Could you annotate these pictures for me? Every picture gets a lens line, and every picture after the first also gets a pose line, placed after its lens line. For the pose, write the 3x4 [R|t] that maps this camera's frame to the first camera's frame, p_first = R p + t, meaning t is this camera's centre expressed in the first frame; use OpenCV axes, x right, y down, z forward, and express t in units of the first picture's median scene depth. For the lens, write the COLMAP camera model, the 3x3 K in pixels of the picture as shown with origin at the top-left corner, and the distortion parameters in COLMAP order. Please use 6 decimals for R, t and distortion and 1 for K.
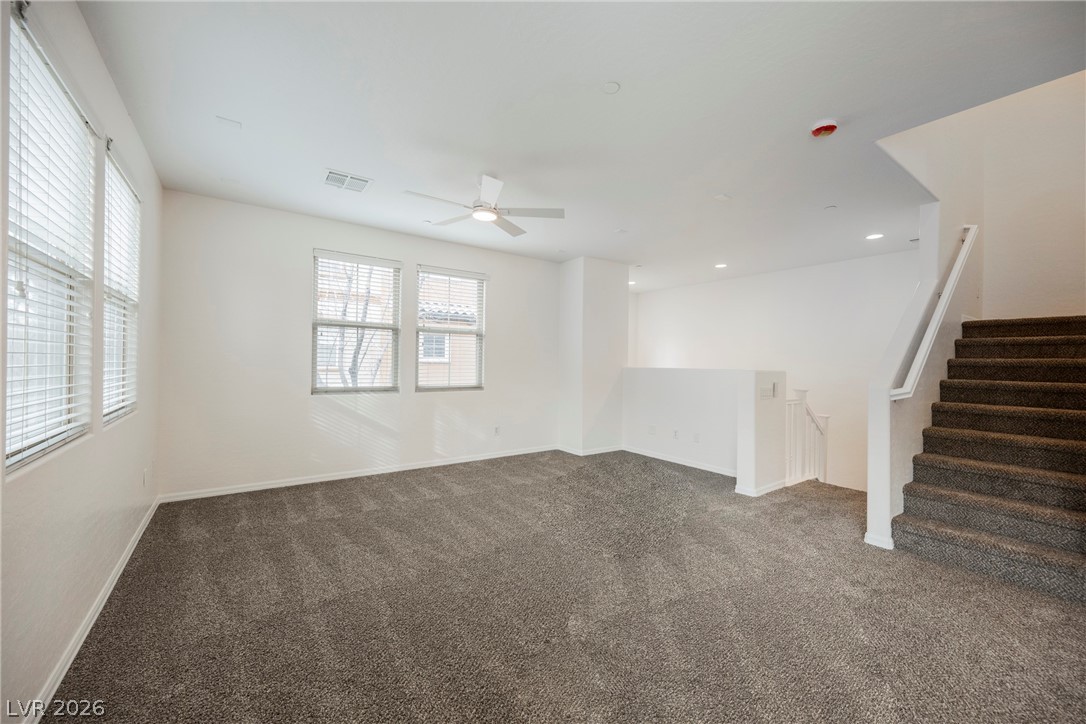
lens RADIAL K [[423.8, 0, 545.2], [0, 423.8, 362.3], [0, 0, 1]] dist [-0.000580, 0.000006]
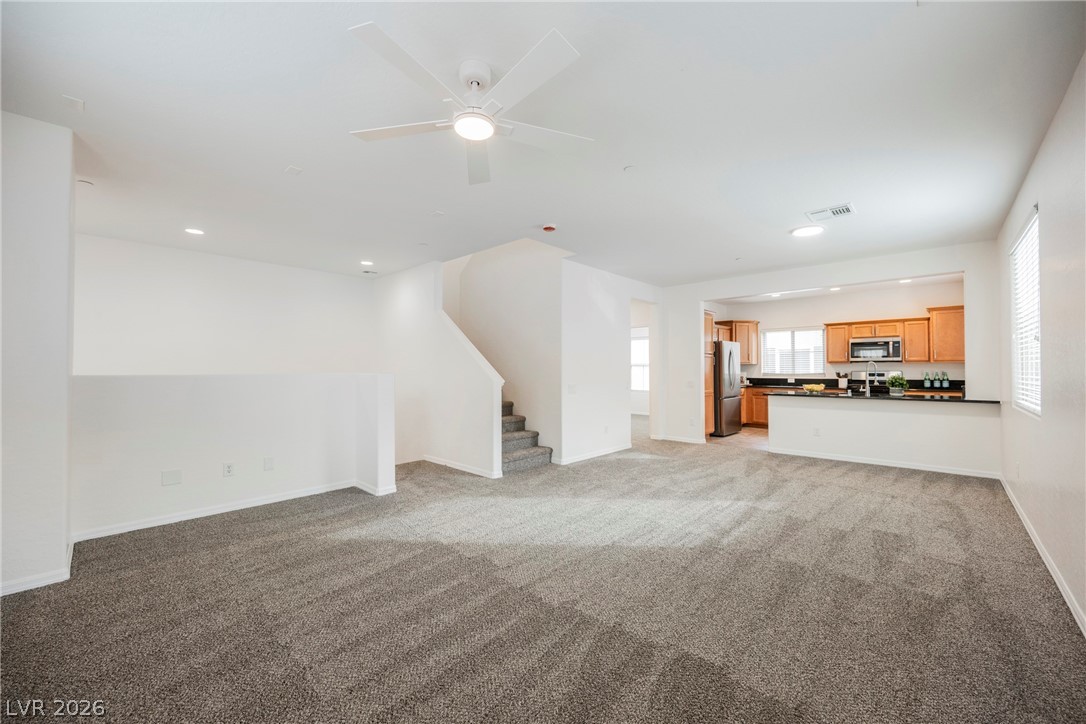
lens RADIAL K [[423.8, 0, 545.2], [0, 423.8, 362.3], [0, 0, 1]] dist [-0.000580, 0.000006]
pose [[-0.198129, 0.003057, 0.980171, -0.541703], [-0.000740, 0.999994, -0.003268, -0.001706], [-0.980176, -0.001373, -0.198126, 0.737127]]
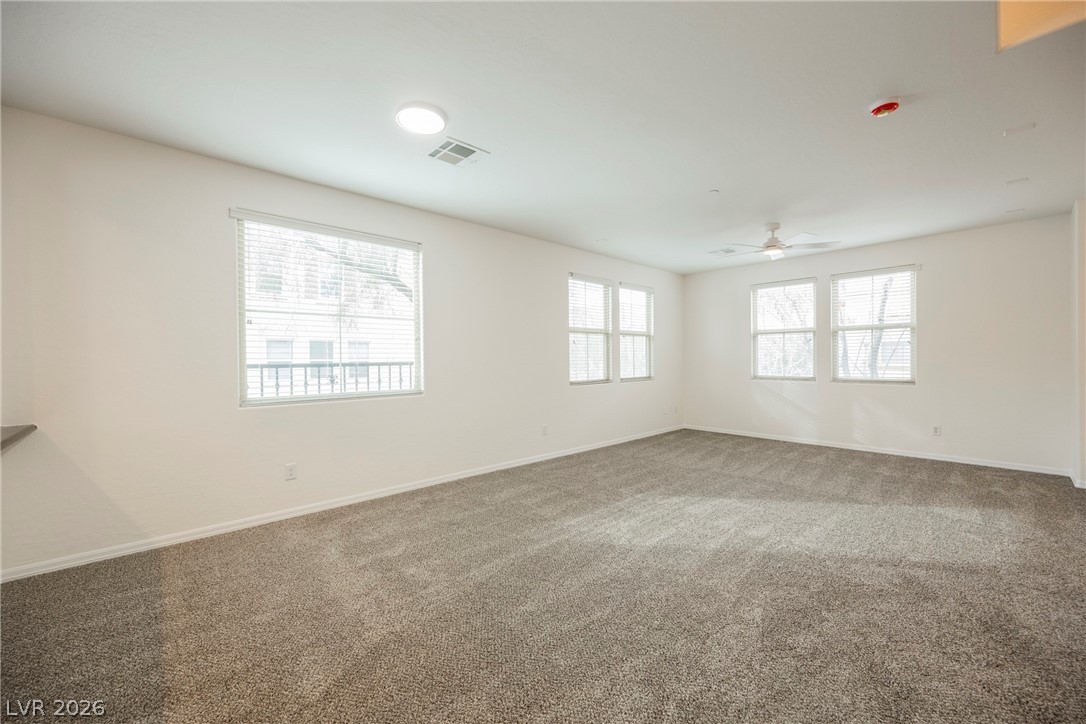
lens RADIAL K [[416.6, 0, 543.0], [0, 416.6, 362.0], [0, 0, 1]] dist [-0.000621, -0.000005]
pose [[0.119437, -0.007393, -0.992814, 0.806586], [0.007384, 0.999951, -0.006557, 0.014360], [0.992814, -0.006548, 0.119486, 0.057537]]
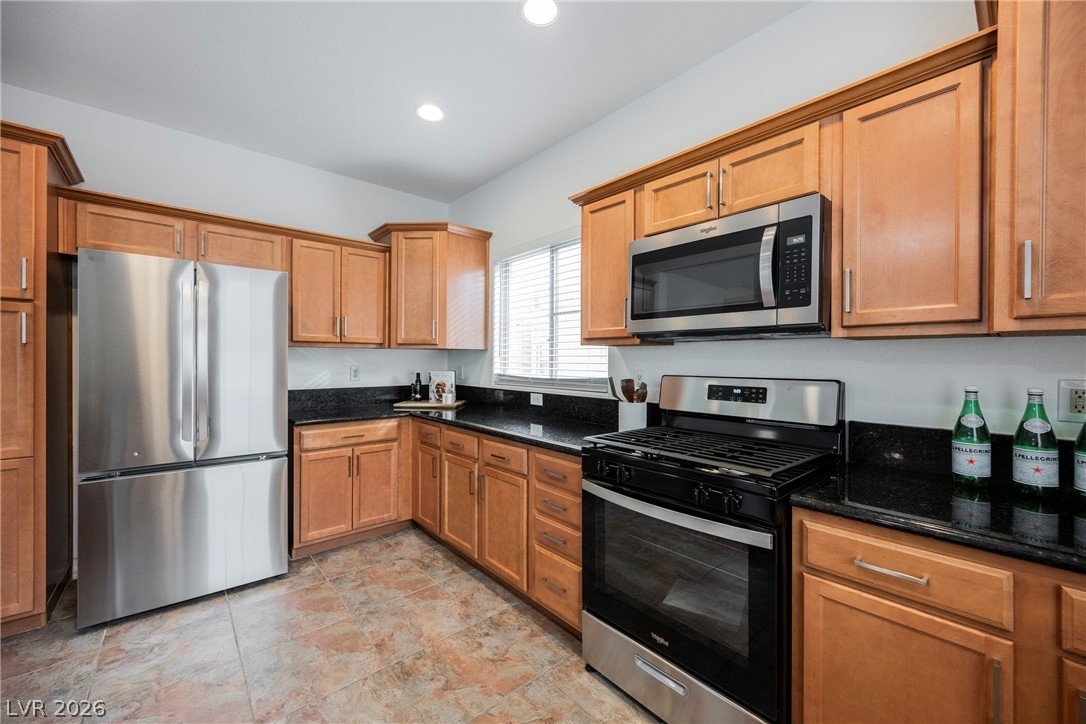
lens RADIAL K [[423.8, 0, 545.2], [0, 423.8, 362.3], [0, 0, 1]] dist [-0.000580, 0.000006]
pose [[-0.092855, -0.019237, 0.995494, 0.481589], [-0.008176, 0.999794, 0.018557, 0.007693], [-0.995646, -0.006416, -0.092993, -0.675610]]
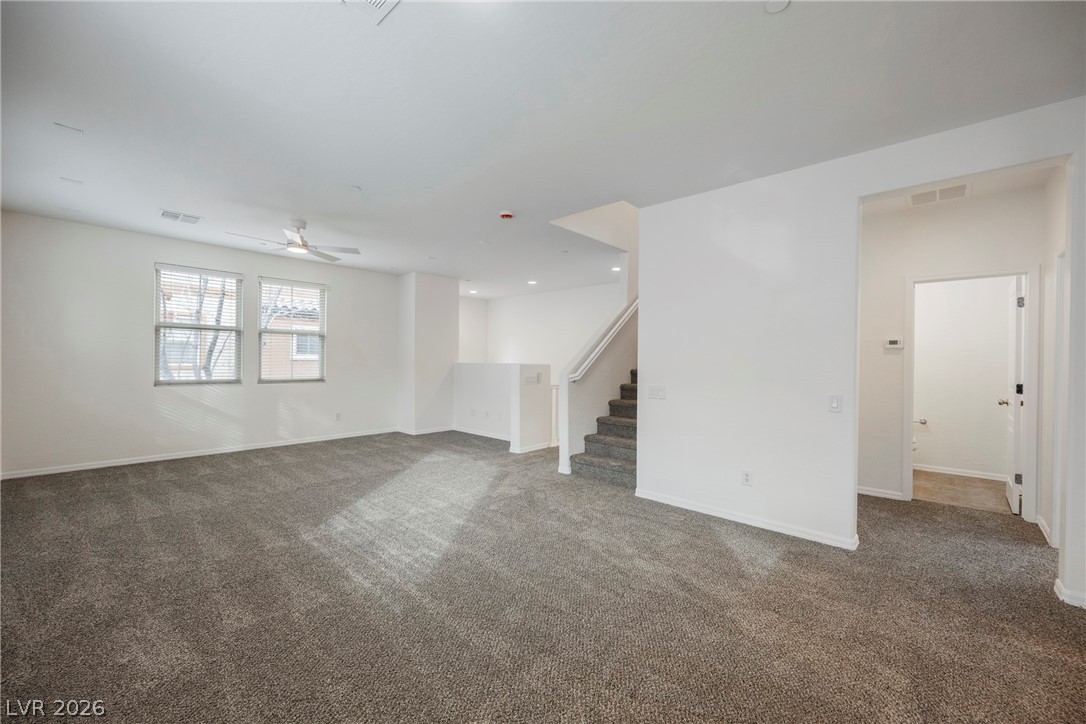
lens RADIAL K [[431.6, 0, 543.0], [0, 431.6, 362.0], [0, 0, 1]] dist [0.000507, -0.000089]
pose [[0.980155, -0.004153, 0.198188, 0.249848], [0.003387, 0.999985, 0.004206, 0.006343], [-0.198203, -0.003451, 0.980155, -0.361501]]
